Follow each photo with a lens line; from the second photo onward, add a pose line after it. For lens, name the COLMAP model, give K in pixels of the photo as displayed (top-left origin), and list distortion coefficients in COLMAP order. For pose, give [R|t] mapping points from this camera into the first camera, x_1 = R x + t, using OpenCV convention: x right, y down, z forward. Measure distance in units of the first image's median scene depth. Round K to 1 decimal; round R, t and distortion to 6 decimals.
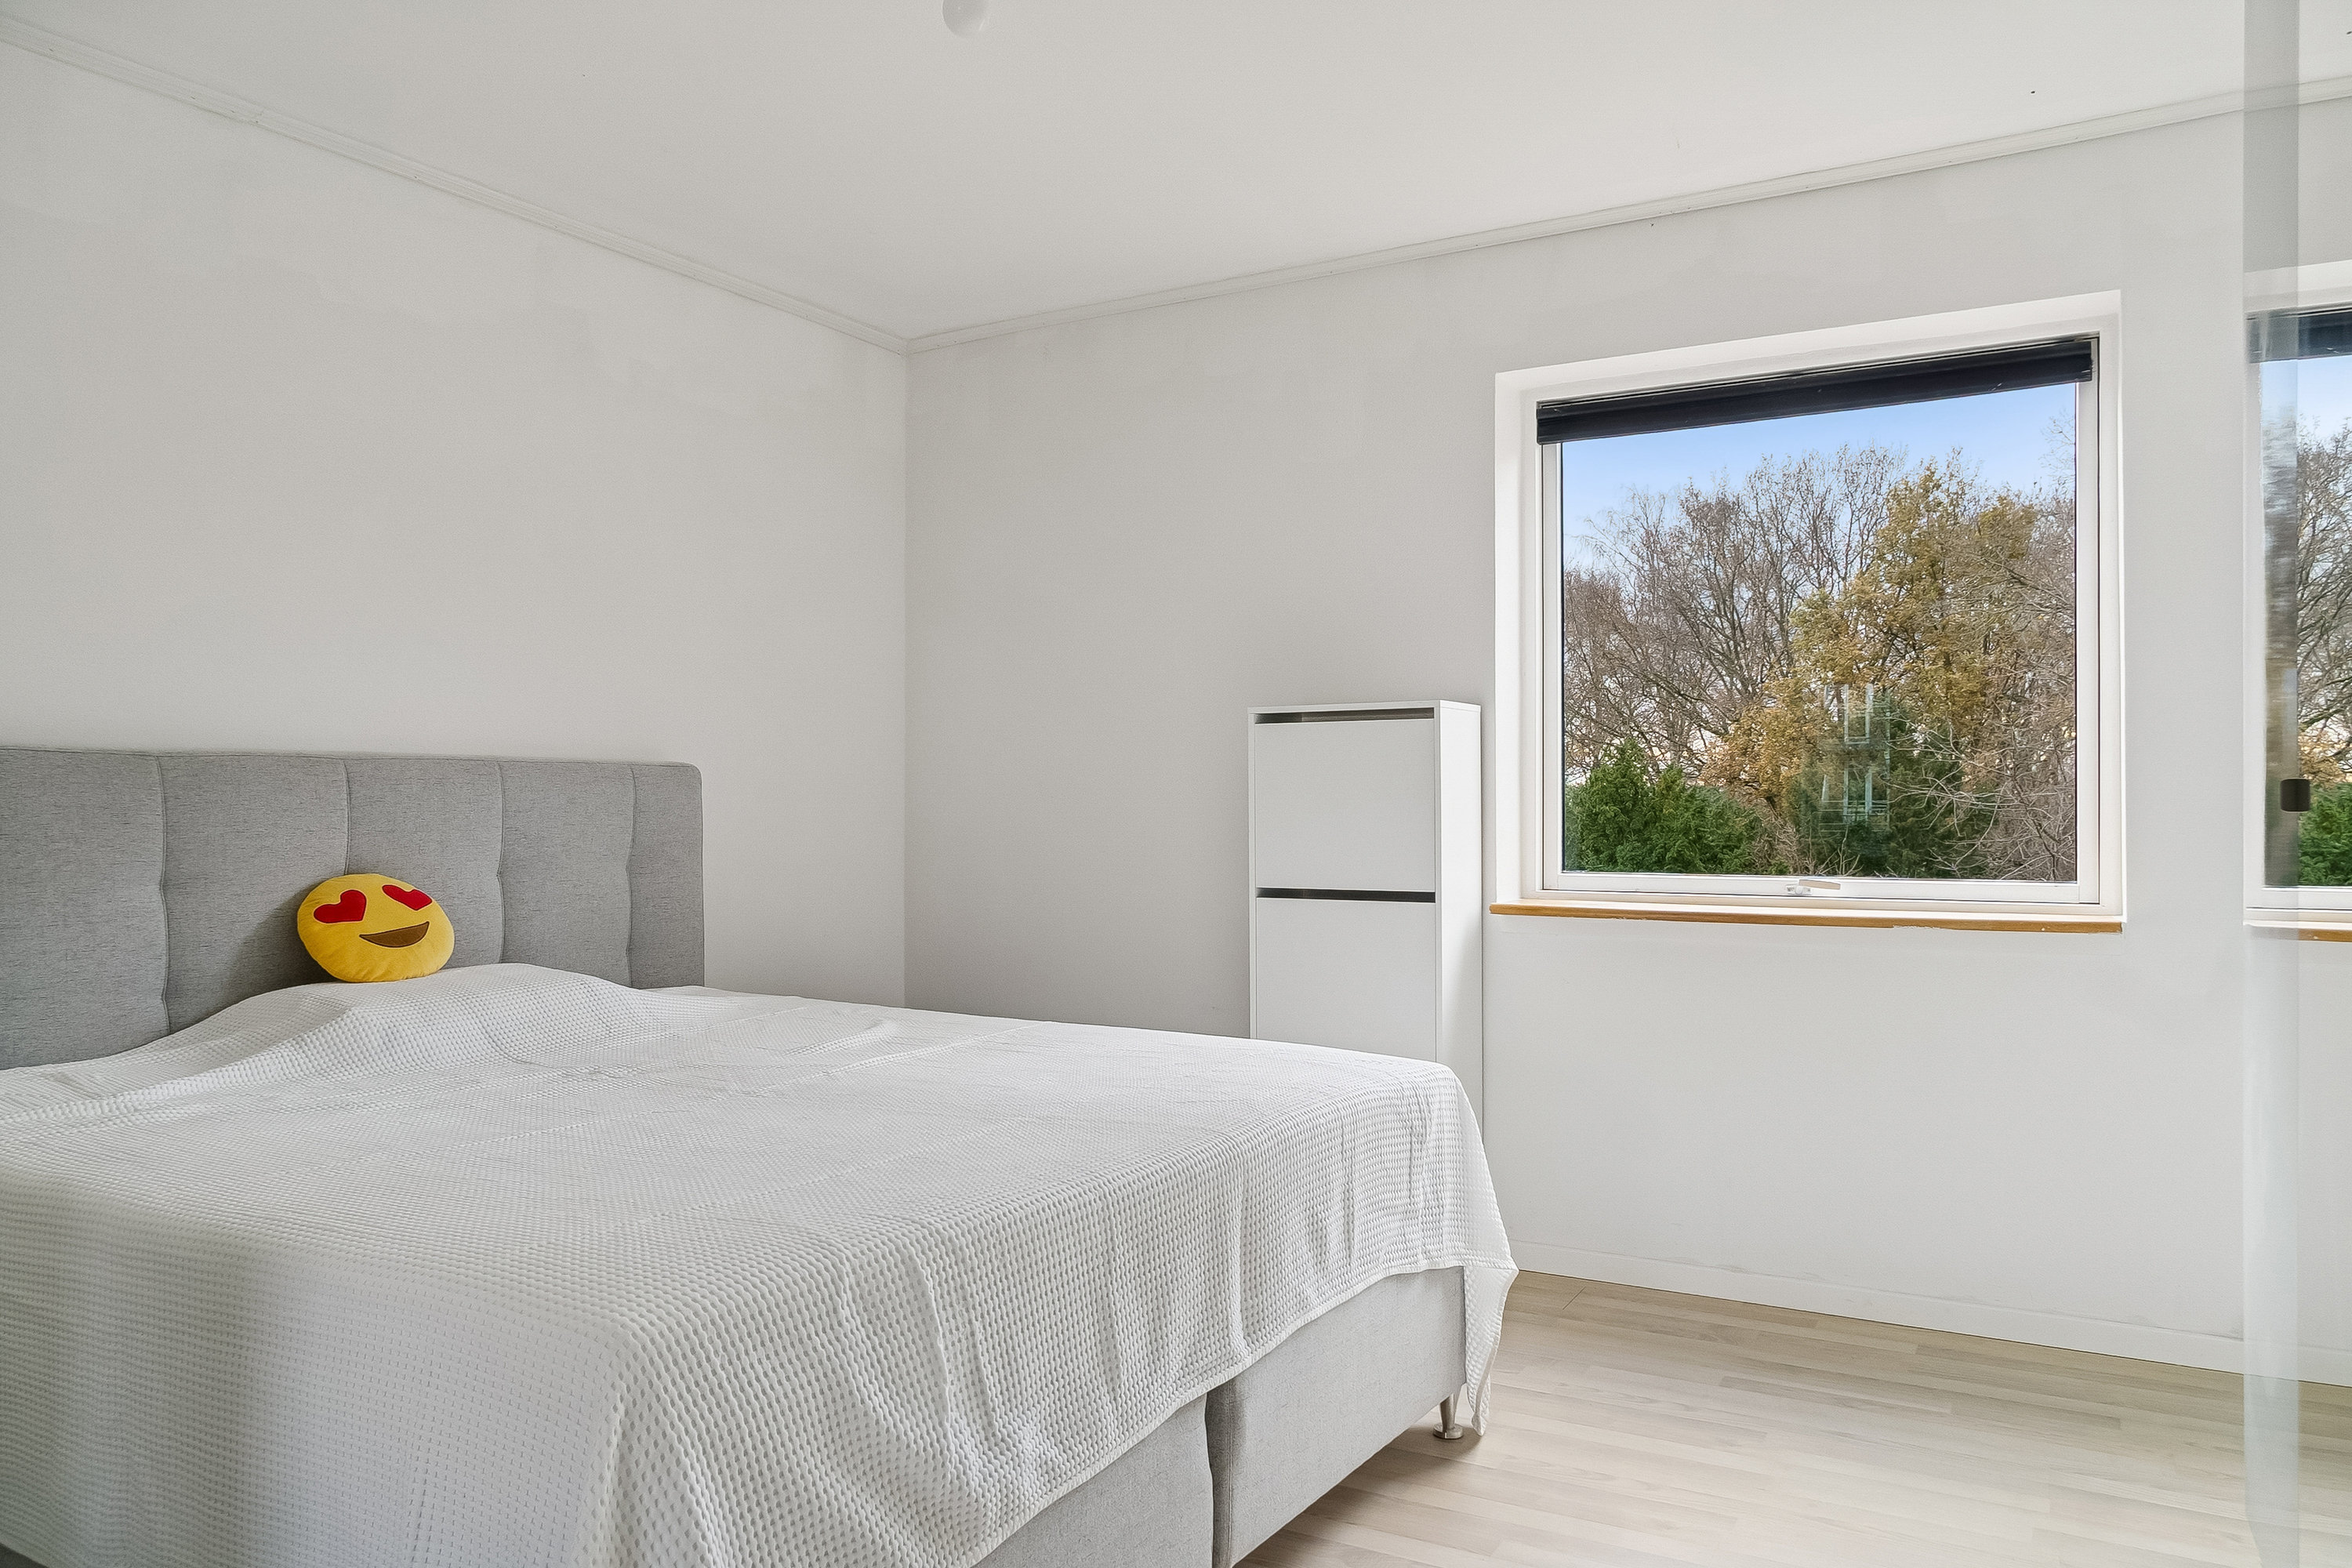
lens RADIAL K [[1615.8, 0, 1171.5], [0, 1615.8, 728.1], [0, 0, 1]] dist [0.002004, 0.002273]
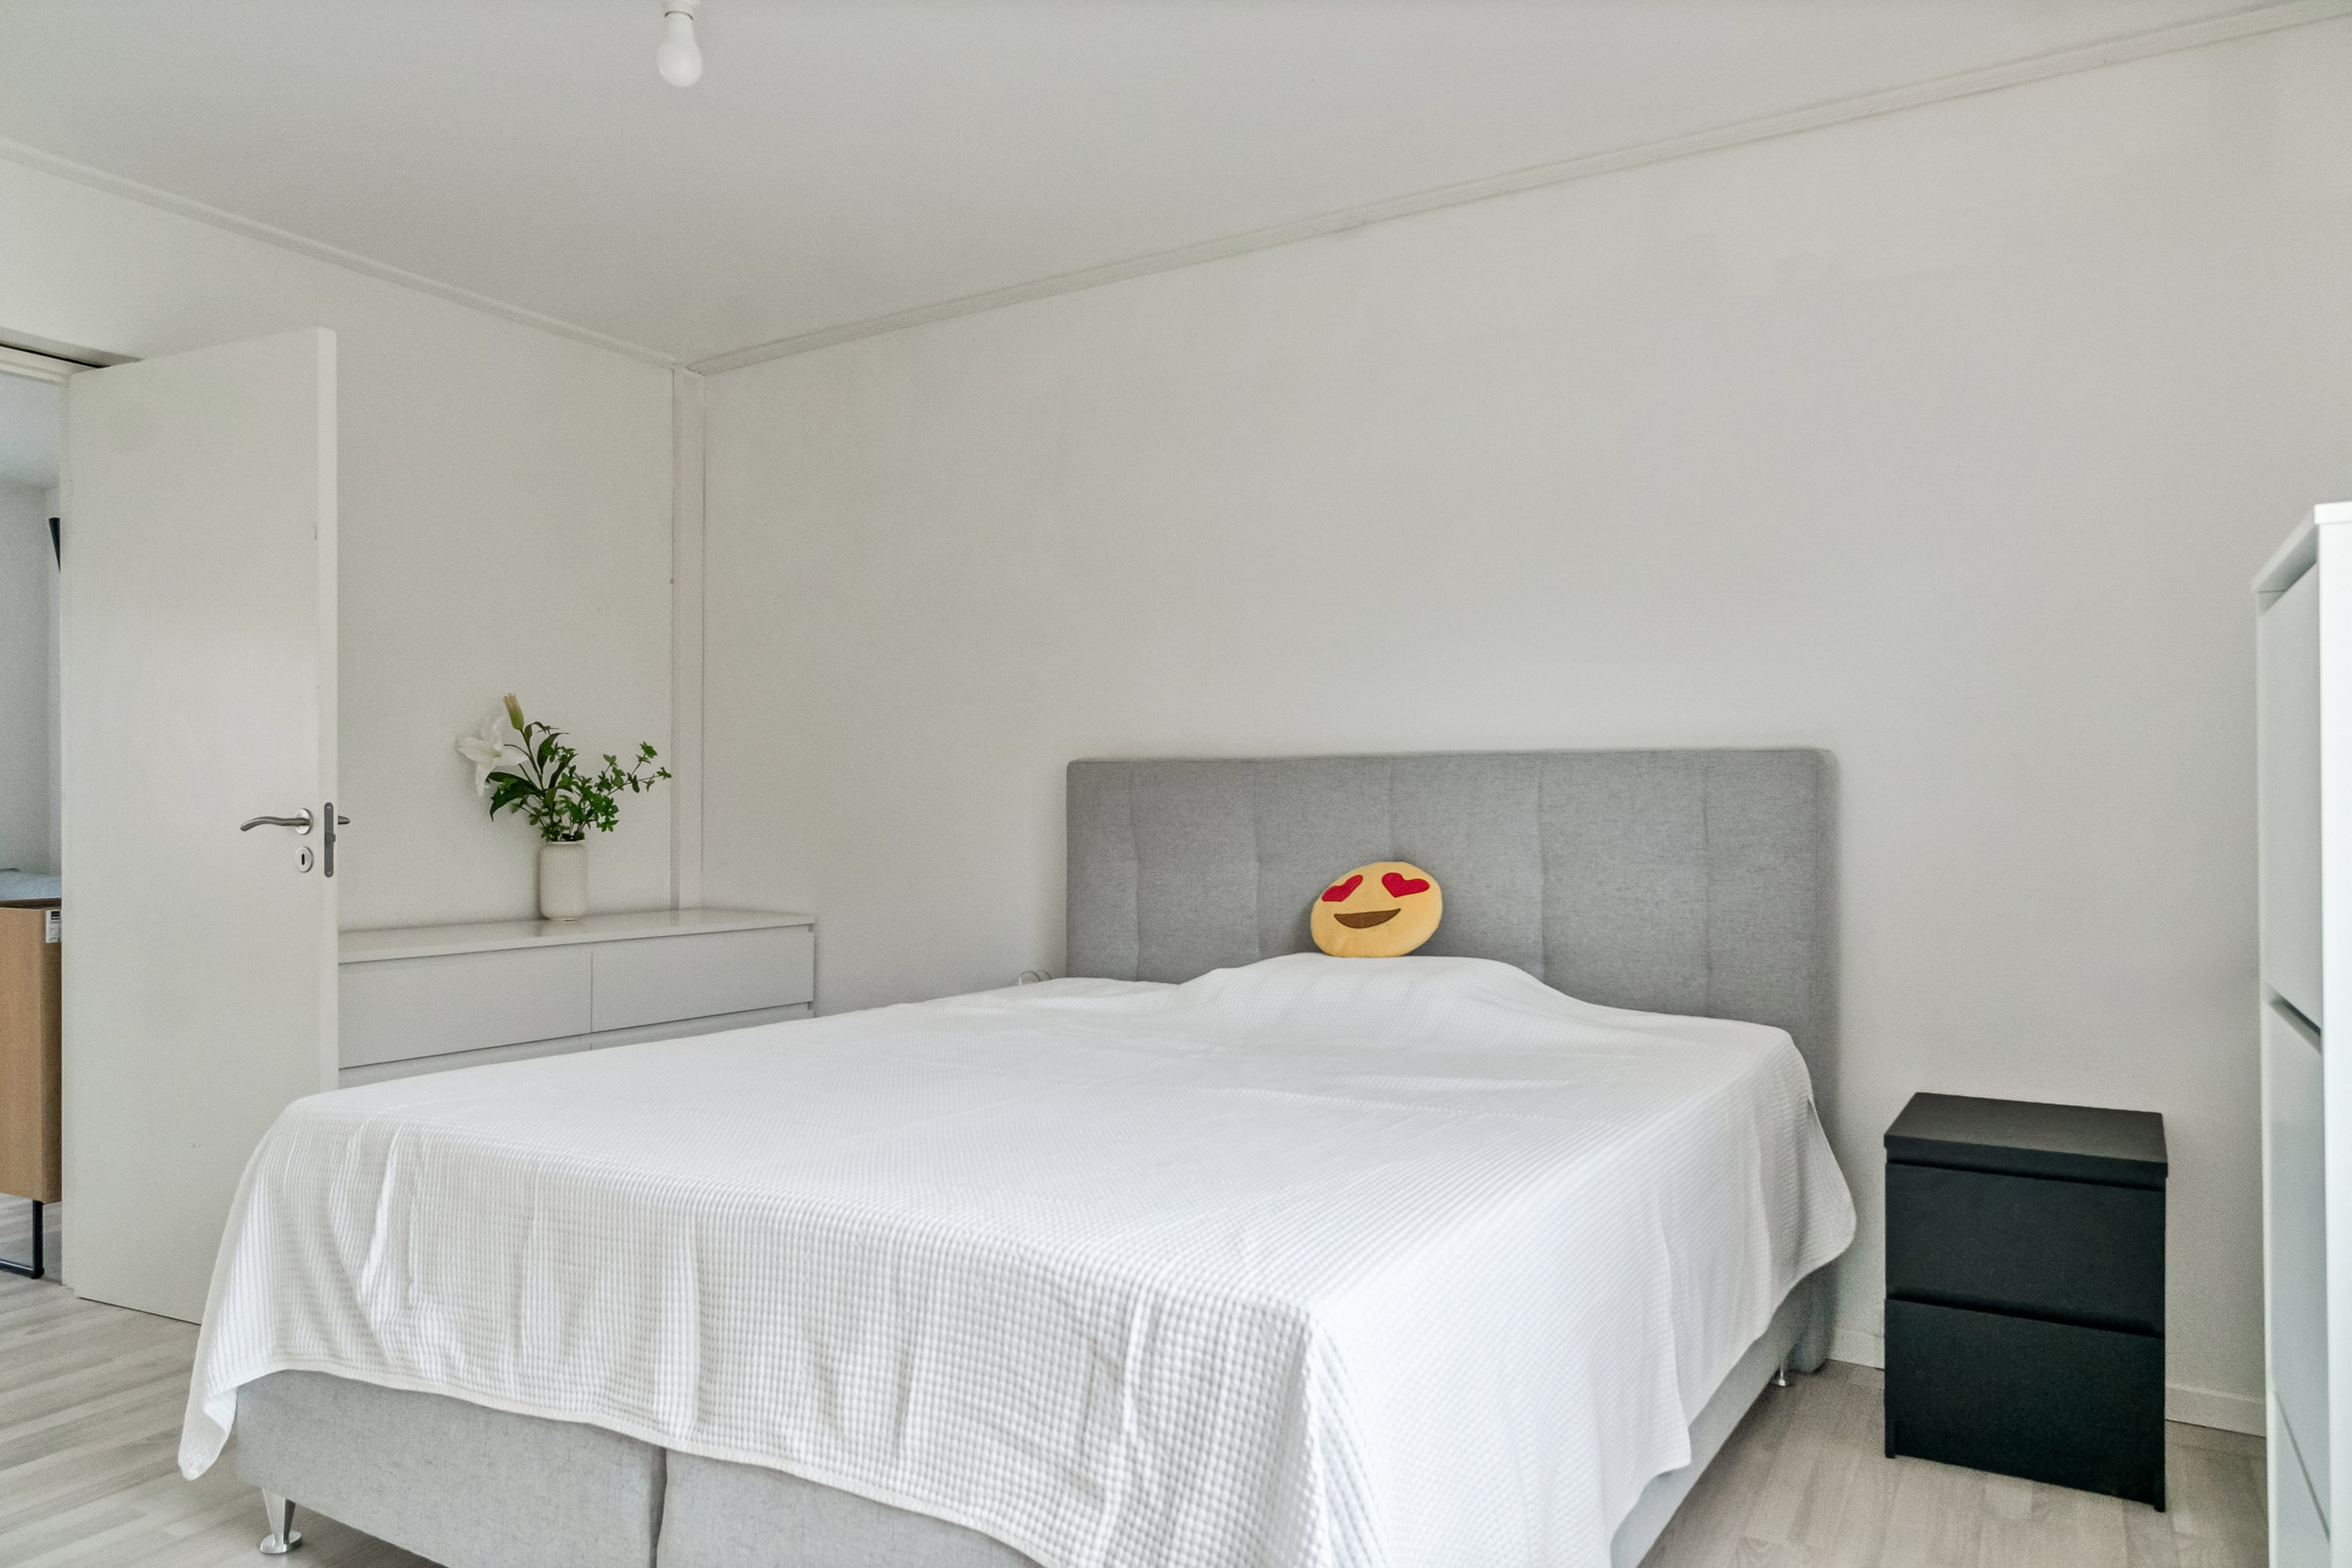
lens RADIAL K [[1587.9, 0, 1176.0], [0, 1587.9, 784.0], [0, 0, 1]] dist [0.000319, 0.005330]
pose [[0.012475, -0.013366, -0.999833, 0.616429], [0.047691, 0.998781, -0.012757, 0.045081], [0.998784, -0.047524, 0.013098, 0.870331]]
